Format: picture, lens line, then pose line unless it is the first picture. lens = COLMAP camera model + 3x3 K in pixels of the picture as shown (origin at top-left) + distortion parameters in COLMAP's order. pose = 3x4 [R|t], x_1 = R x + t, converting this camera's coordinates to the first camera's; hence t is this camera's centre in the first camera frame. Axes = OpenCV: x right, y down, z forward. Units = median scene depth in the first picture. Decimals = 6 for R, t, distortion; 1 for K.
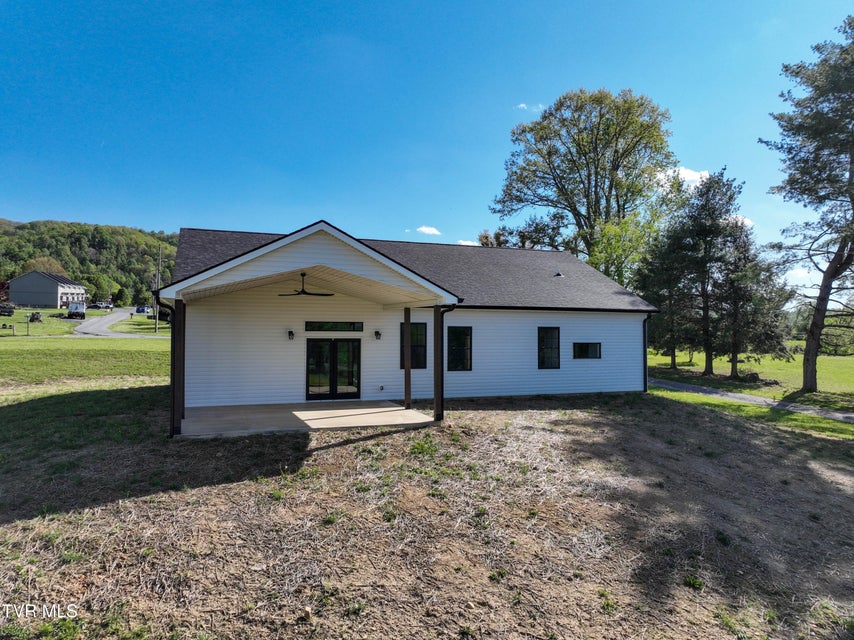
lens RADIAL K [[599.0, 0, 430.1], [0, 599.0, 319.8], [0, 0, 1]] dist [-0.009951, 0.029109]
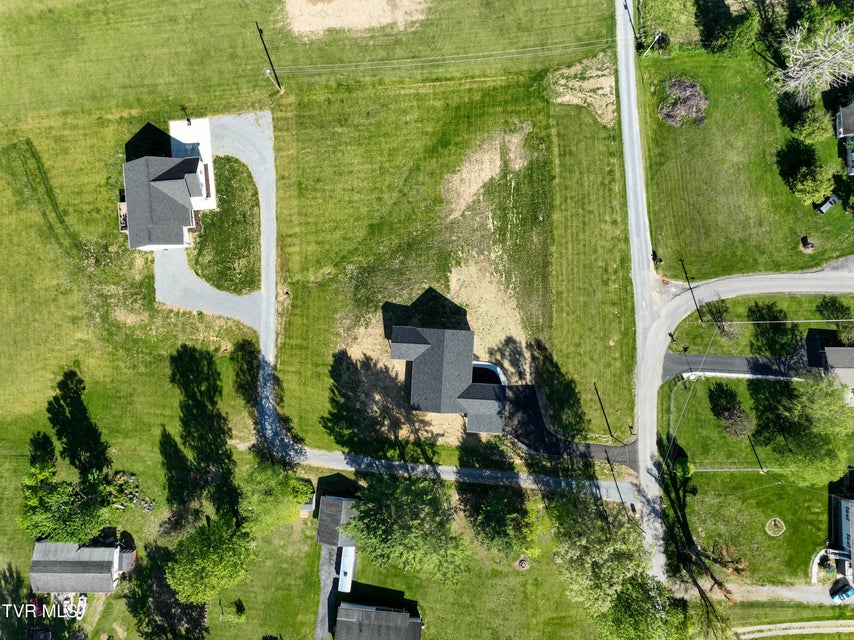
lens RADIAL K [[598.8, 0, 430.0], [0, 598.8, 317.0], [0, 0, 1]] dist [0.001273, 0.014166]
pose [[-0.403538, 0.914689, -0.022405, -0.420036], [0.016692, 0.031843, 0.999353, -6.829527], [0.914811, 0.402903, -0.028118, 1.208320]]
